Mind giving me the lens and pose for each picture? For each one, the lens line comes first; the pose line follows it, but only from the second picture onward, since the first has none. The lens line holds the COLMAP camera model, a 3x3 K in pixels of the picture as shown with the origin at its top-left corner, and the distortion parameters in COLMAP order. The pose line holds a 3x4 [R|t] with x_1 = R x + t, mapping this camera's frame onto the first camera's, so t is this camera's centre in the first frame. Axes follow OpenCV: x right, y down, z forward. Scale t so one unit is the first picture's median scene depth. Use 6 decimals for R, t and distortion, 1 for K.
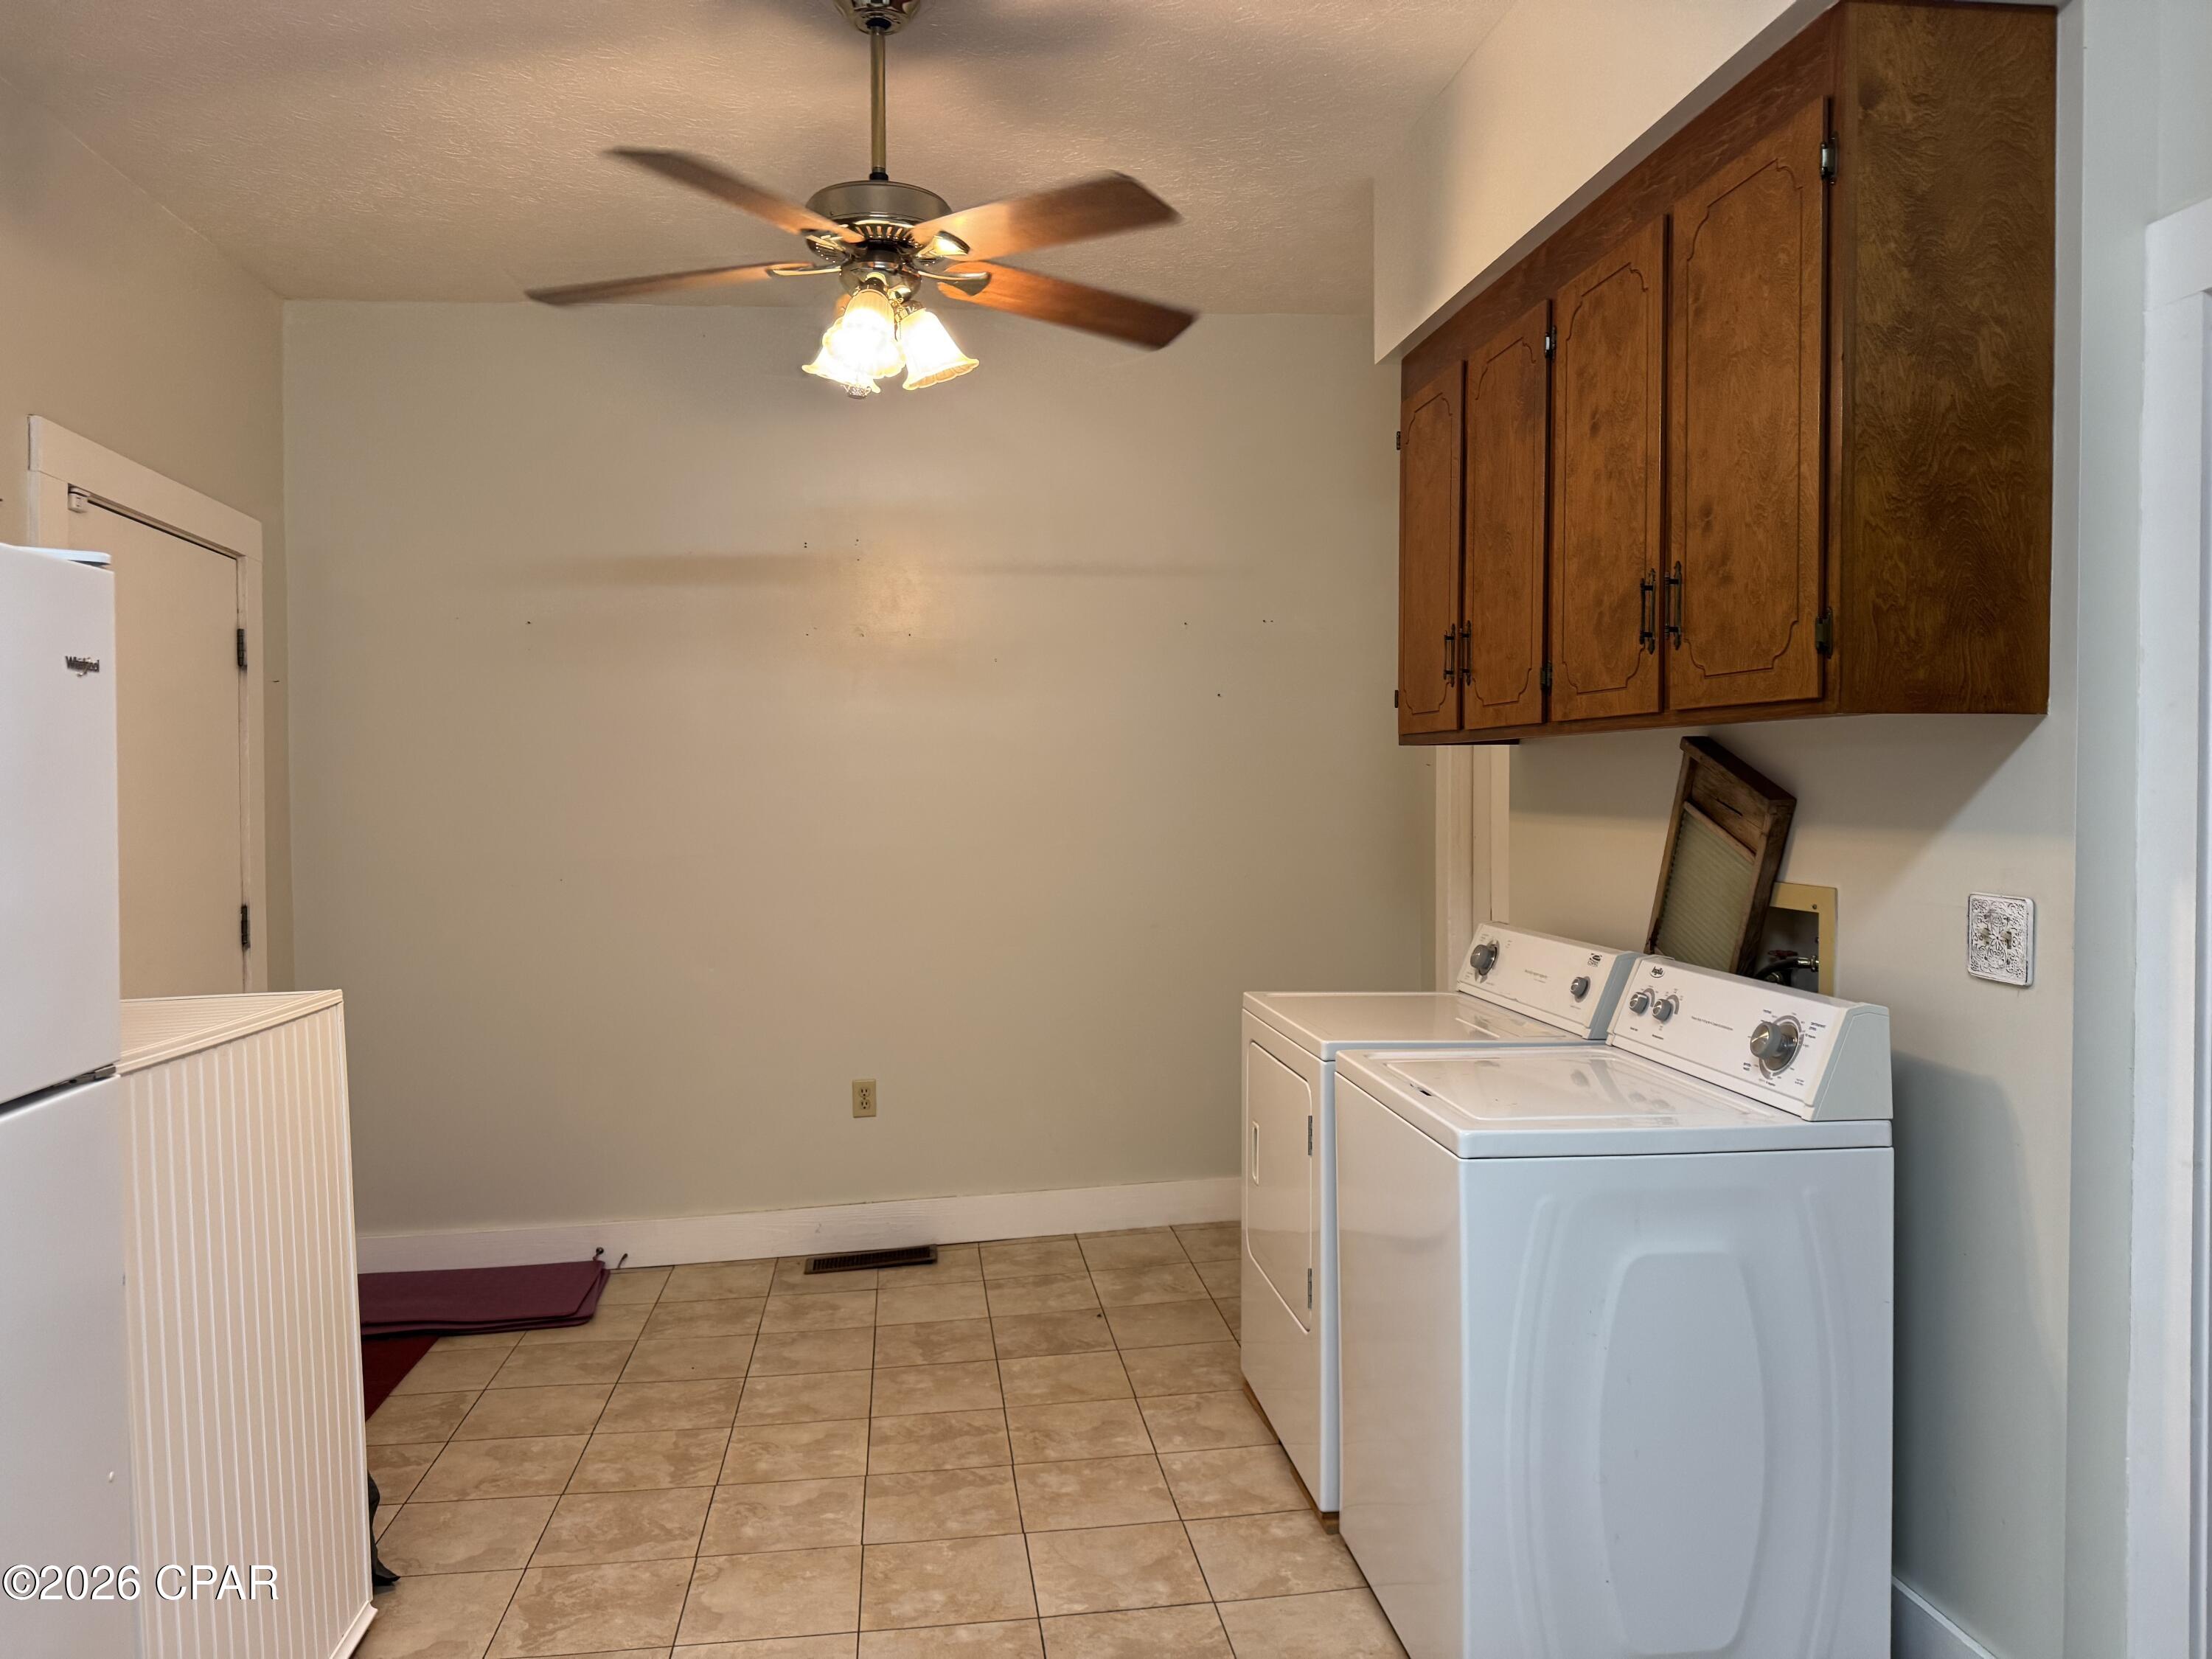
lens RADIAL K [[1545.3, 0, 1106.0], [0, 1545.3, 829.5], [0, 0, 1]] dist [0.001210, 0.000451]
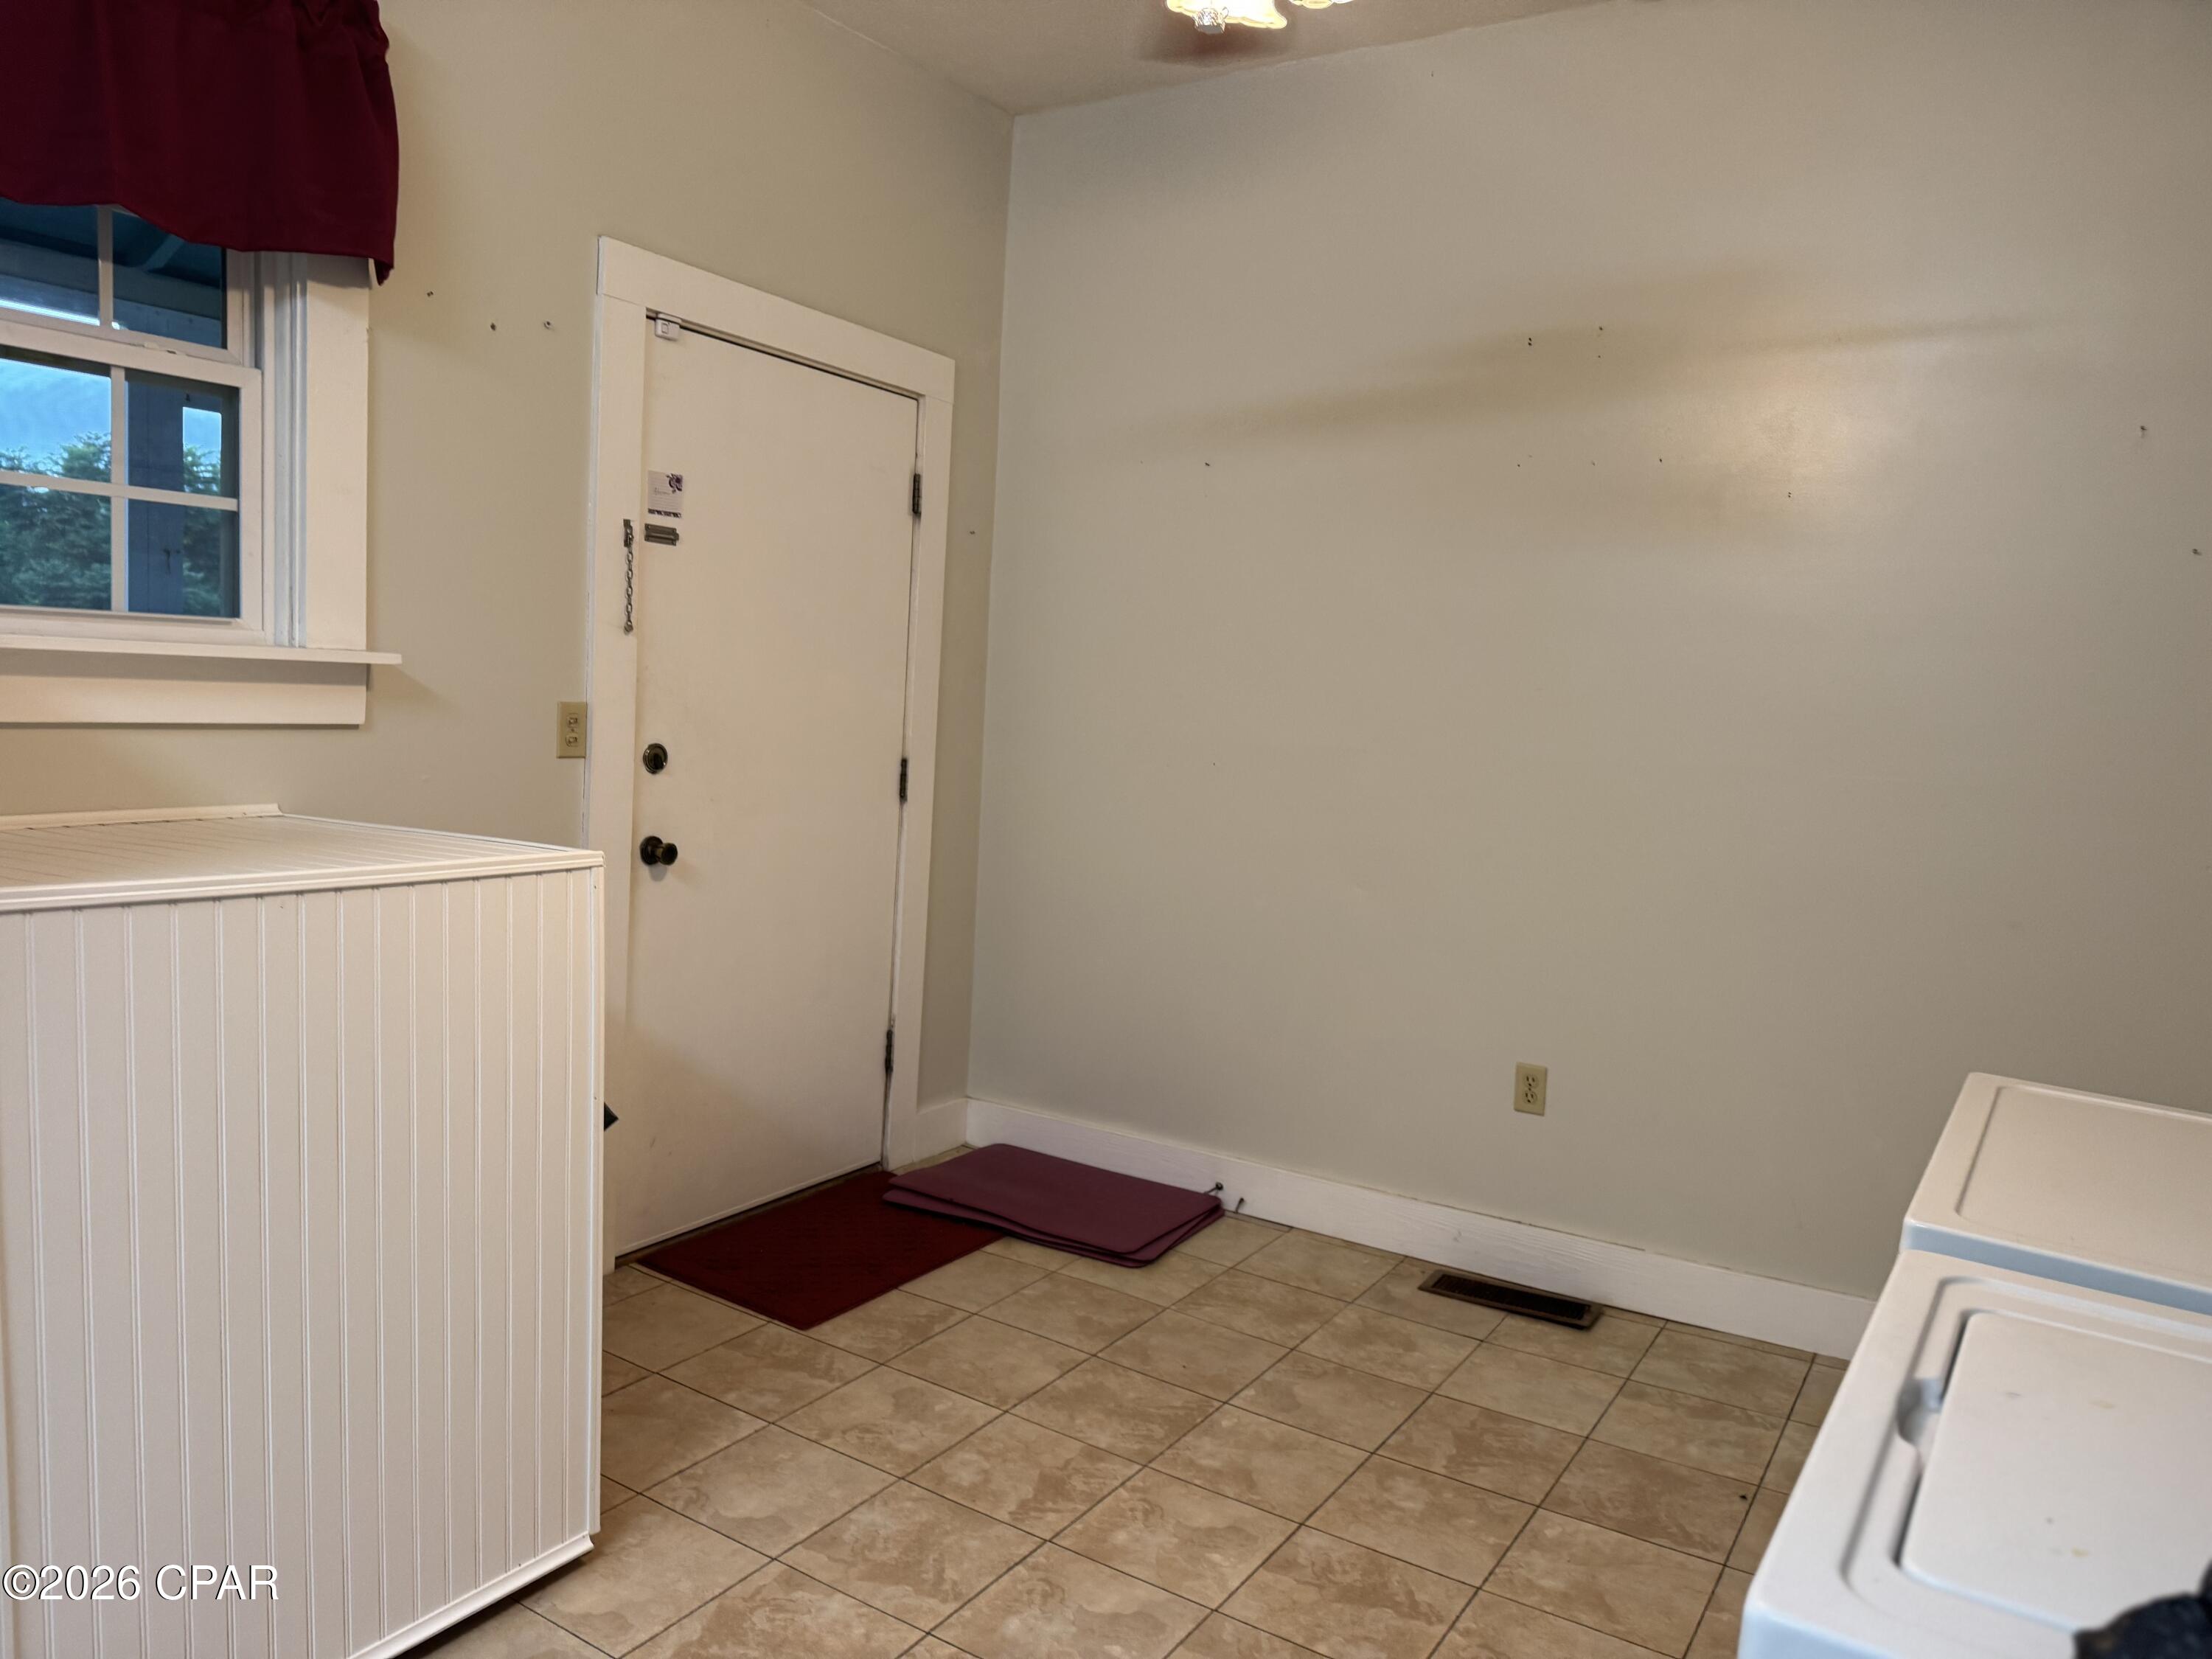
lens RADIAL K [[1543.6, 0, 1113.0], [0, 1543.6, 840.2], [0, 0, 1]] dist [0.215186, -0.379312]
pose [[0.767733, 0.129729, -0.627500, 0.182524], [-0.082416, 0.991149, 0.104076, -0.014264], [0.635448, -0.028186, 0.771629, 0.311995]]
